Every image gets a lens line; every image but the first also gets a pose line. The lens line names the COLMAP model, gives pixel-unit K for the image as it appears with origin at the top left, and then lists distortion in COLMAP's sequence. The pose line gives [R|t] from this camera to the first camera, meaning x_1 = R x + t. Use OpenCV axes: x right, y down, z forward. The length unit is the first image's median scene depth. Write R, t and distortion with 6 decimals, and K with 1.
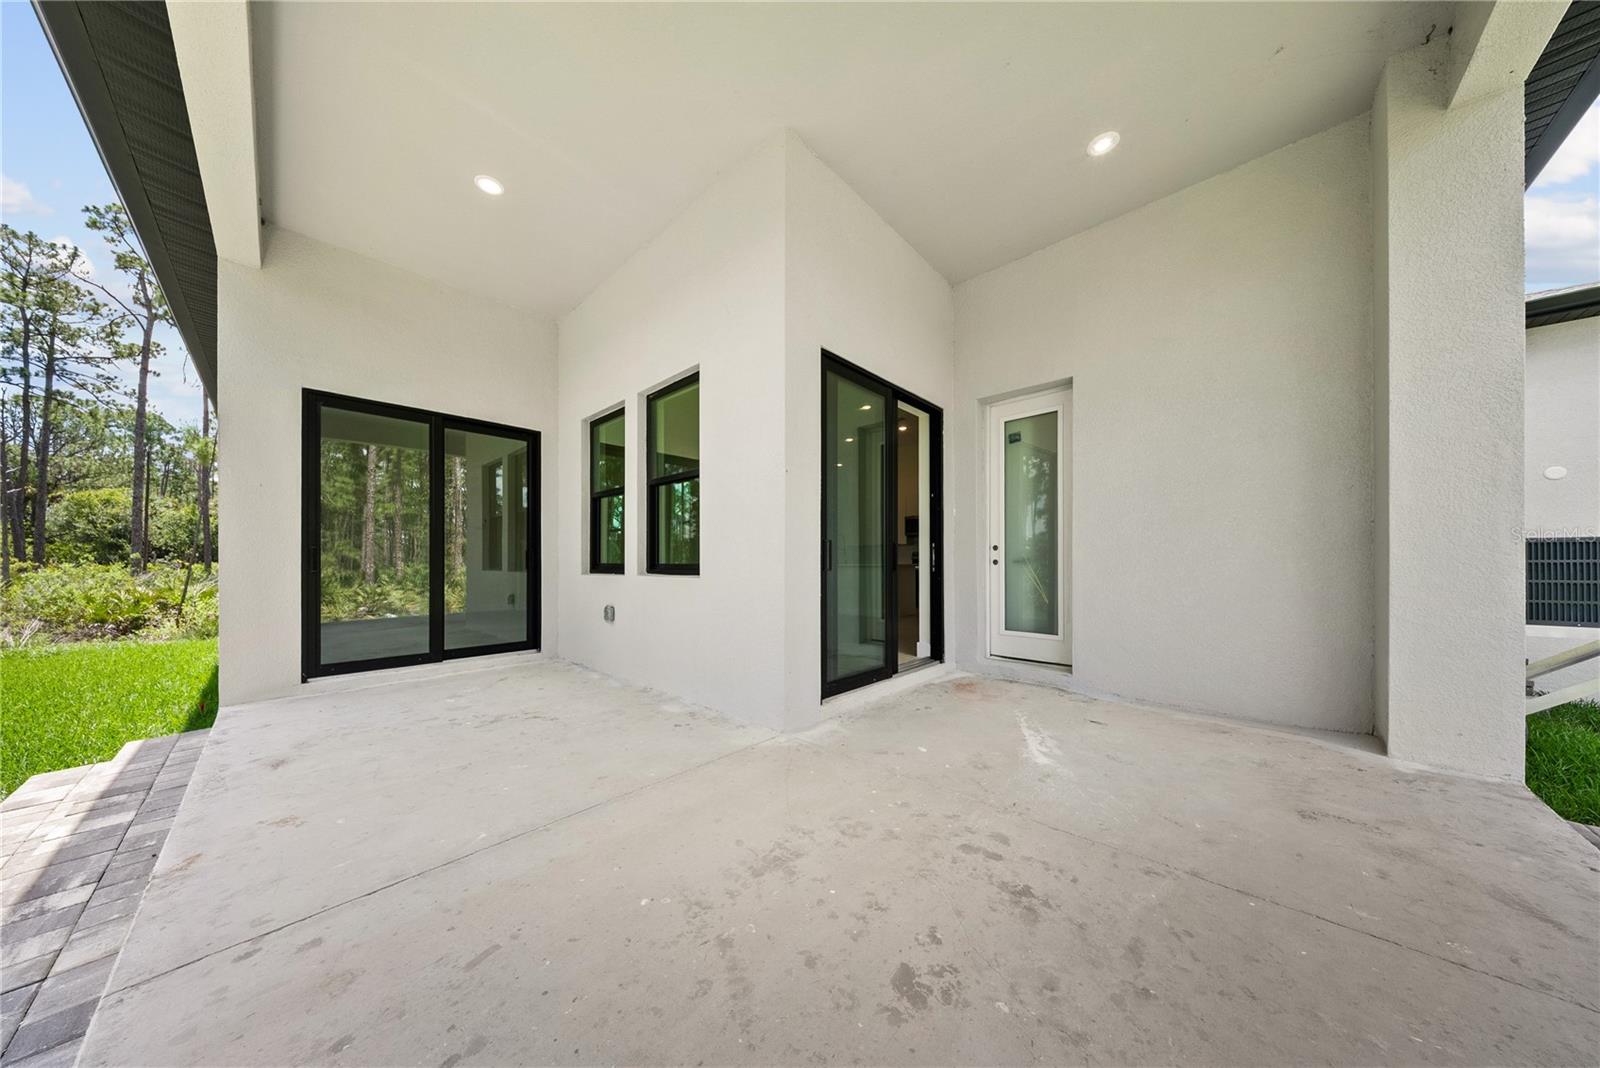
lens RADIAL K [[477.5, 0, 801.4], [0, 477.5, 565.1], [0, 0, 1]] dist [-0.000388, 0.000018]
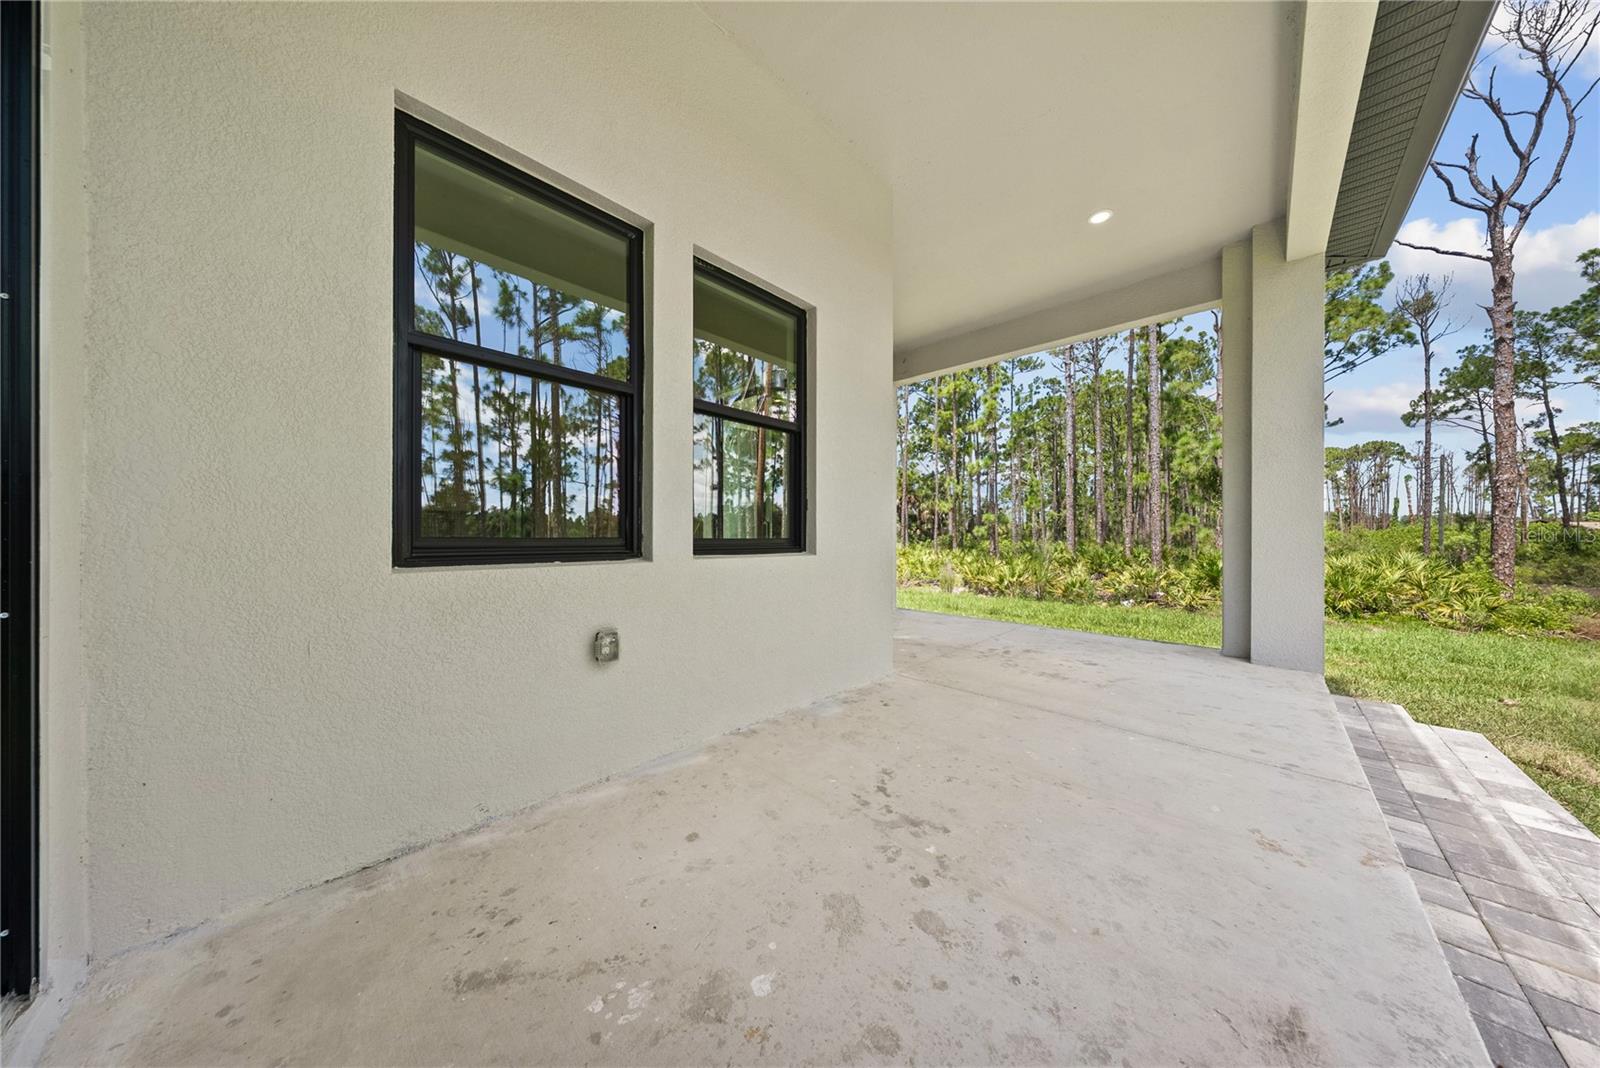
lens RADIAL K [[483.3, 0, 800.0], [0, 483.3, 534.0], [0, 0, 1]] dist [-0.000049, -0.000021]
pose [[0.023497, 0.007859, 0.999693, -1.177478], [0.004171, 0.999960, -0.007959, -0.002087], [-0.999715, 0.004356, 0.023464, 1.088217]]
